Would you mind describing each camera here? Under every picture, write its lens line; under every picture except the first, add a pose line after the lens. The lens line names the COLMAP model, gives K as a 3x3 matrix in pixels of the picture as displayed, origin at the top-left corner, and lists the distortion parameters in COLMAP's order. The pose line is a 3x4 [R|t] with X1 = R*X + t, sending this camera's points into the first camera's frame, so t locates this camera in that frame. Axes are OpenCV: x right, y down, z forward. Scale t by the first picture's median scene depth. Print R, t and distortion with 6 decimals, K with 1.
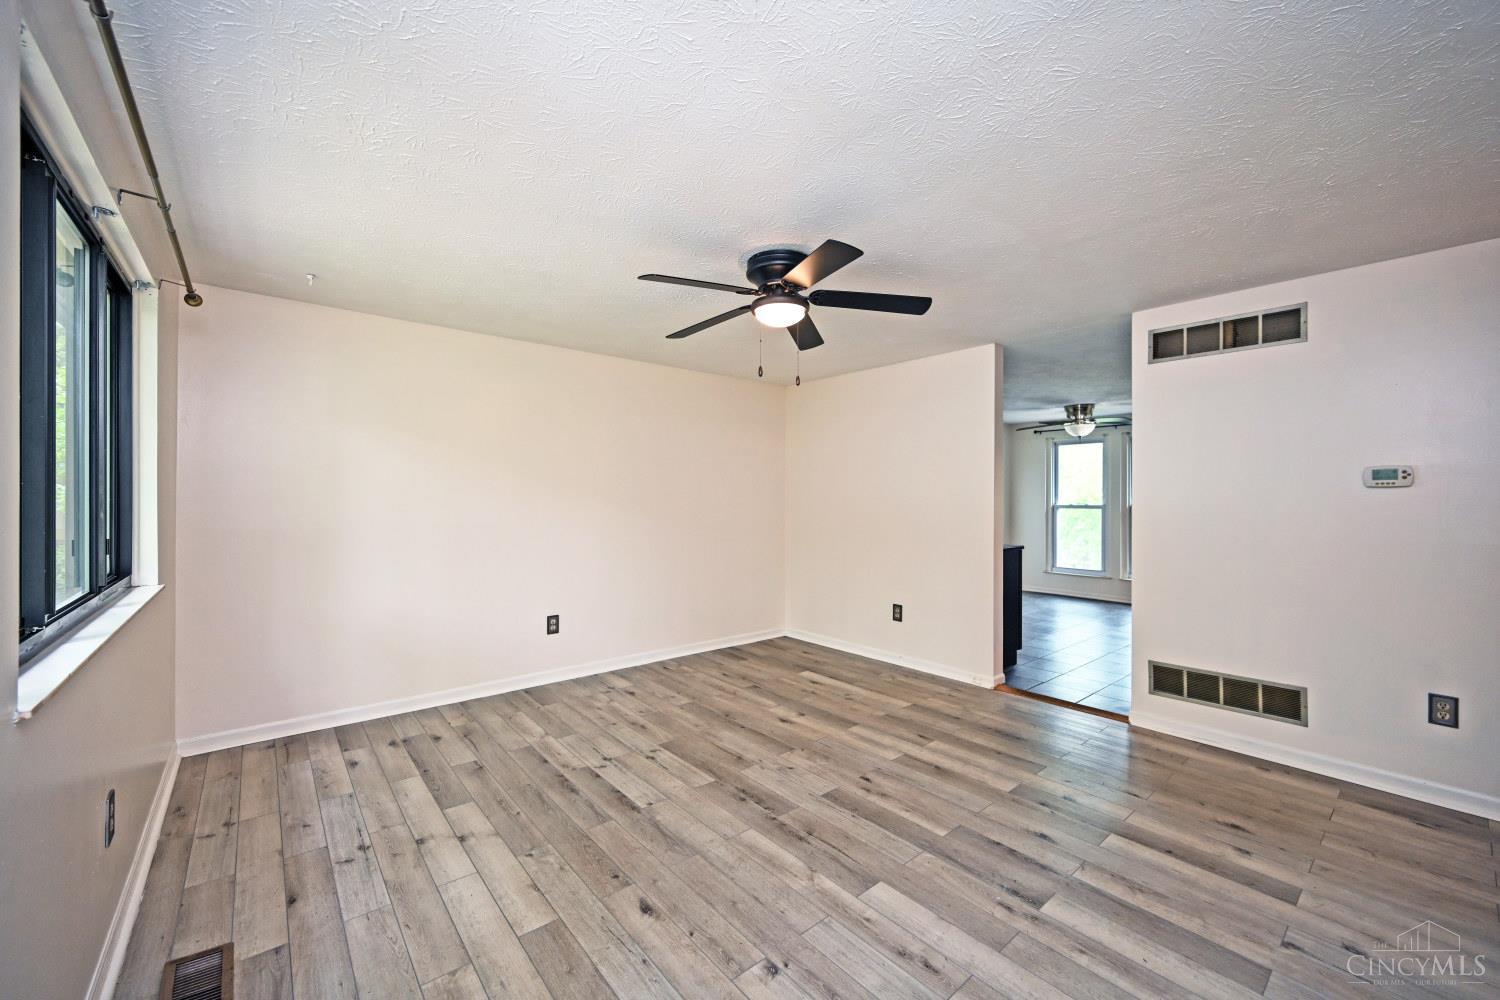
lens RADIAL K [[591.6, 0, 750.0], [0, 591.6, 500.0], [0, 0, 1]] dist [-0.017973, 0.009703]
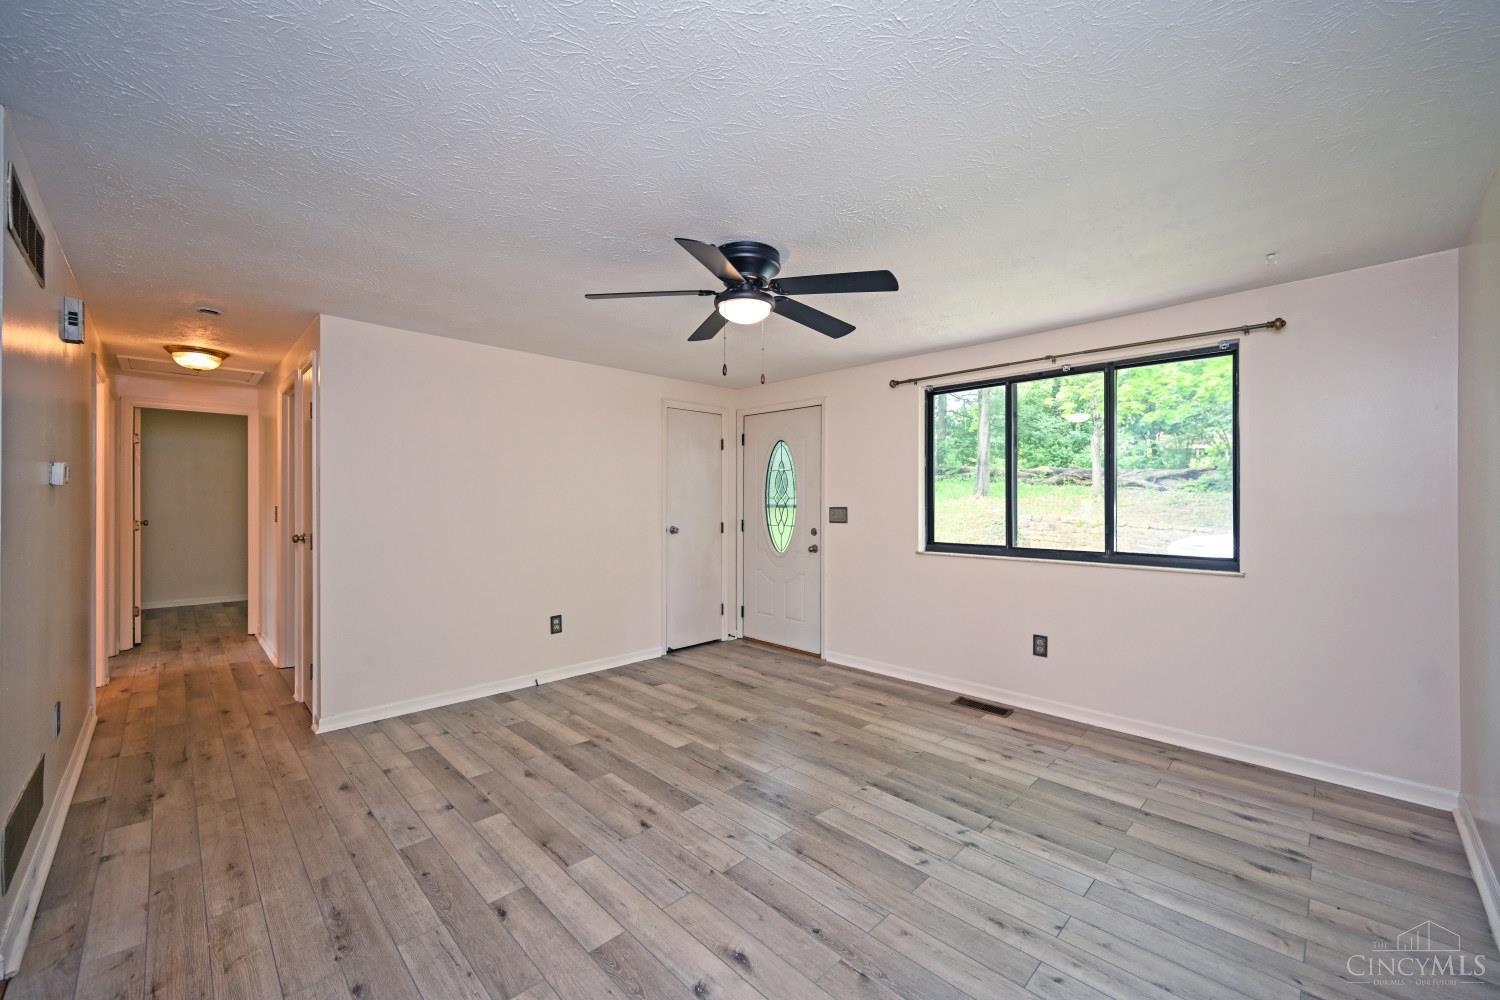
lens RADIAL K [[591.6, 0, 750.0], [0, 591.6, 500.0], [0, 0, 1]] dist [-0.017973, 0.009703]
pose [[-0.996751, -0.003131, -0.080486, 0.120145], [-0.003462, 0.999986, 0.003977, -0.010417], [0.080472, 0.004243, -0.996748, 1.985236]]
